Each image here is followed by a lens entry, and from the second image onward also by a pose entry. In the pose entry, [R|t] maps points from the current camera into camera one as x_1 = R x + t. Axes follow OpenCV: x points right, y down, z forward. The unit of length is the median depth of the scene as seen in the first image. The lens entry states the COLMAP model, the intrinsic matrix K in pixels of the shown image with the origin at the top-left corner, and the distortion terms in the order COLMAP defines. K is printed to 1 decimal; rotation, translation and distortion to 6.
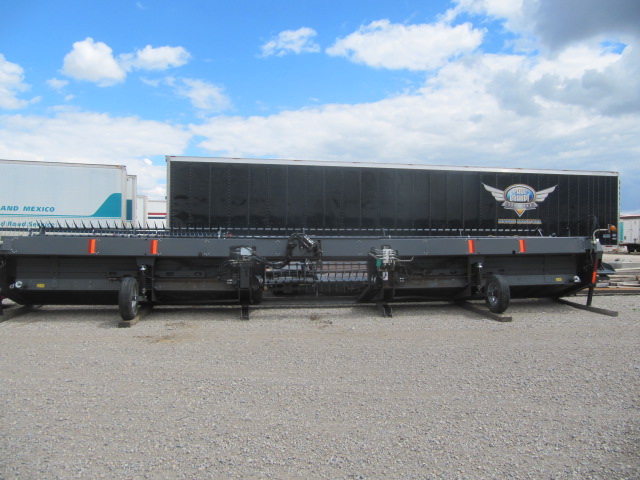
lens RADIAL K [[534.1, 0, 318.3], [0, 534.1, 239.7], [0, 0, 1]] dist [-0.044825, 0.011731]
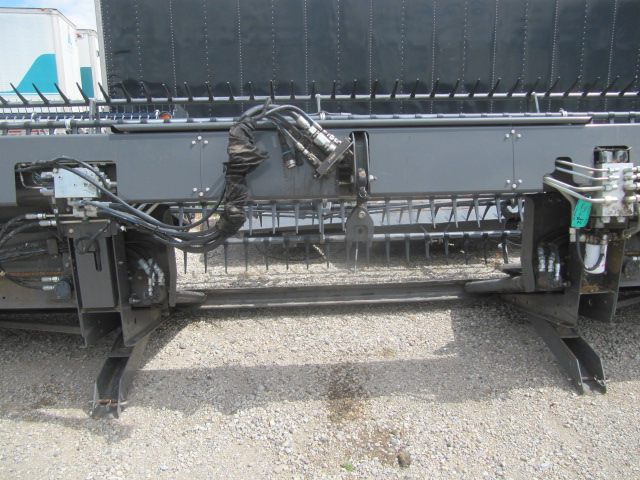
lens RADIAL K [[534.1, 0, 321.2], [0, 534.1, 241.2], [0, 0, 1]] dist [-0.044825, 0.011731]
pose [[0.996907, -0.000737, -0.078581, 0.003232], [0.018311, 0.974612, 0.223152, -0.005867], [0.076422, -0.223900, 0.971611, 0.736704]]
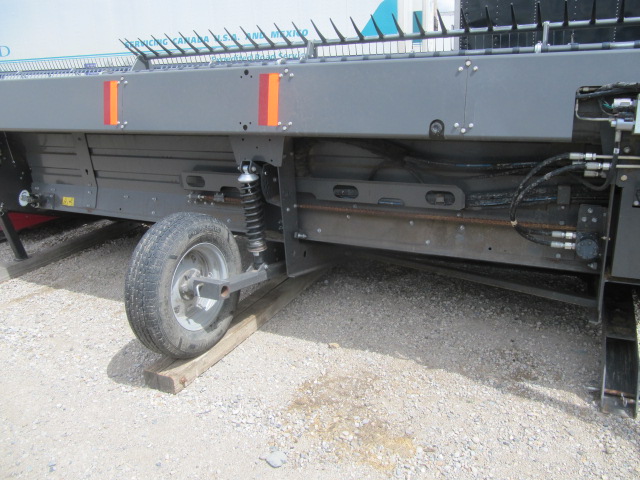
lens RADIAL K [[534.1, 0, 315.9], [0, 534.1, 238.5], [0, 0, 1]] dist [-0.044825, 0.011731]
pose [[0.826826, 0.124098, -0.548596, -0.127929], [0.047739, 0.956353, 0.288288, 0.003824], [0.560428, -0.264554, 0.784813, 0.751769]]
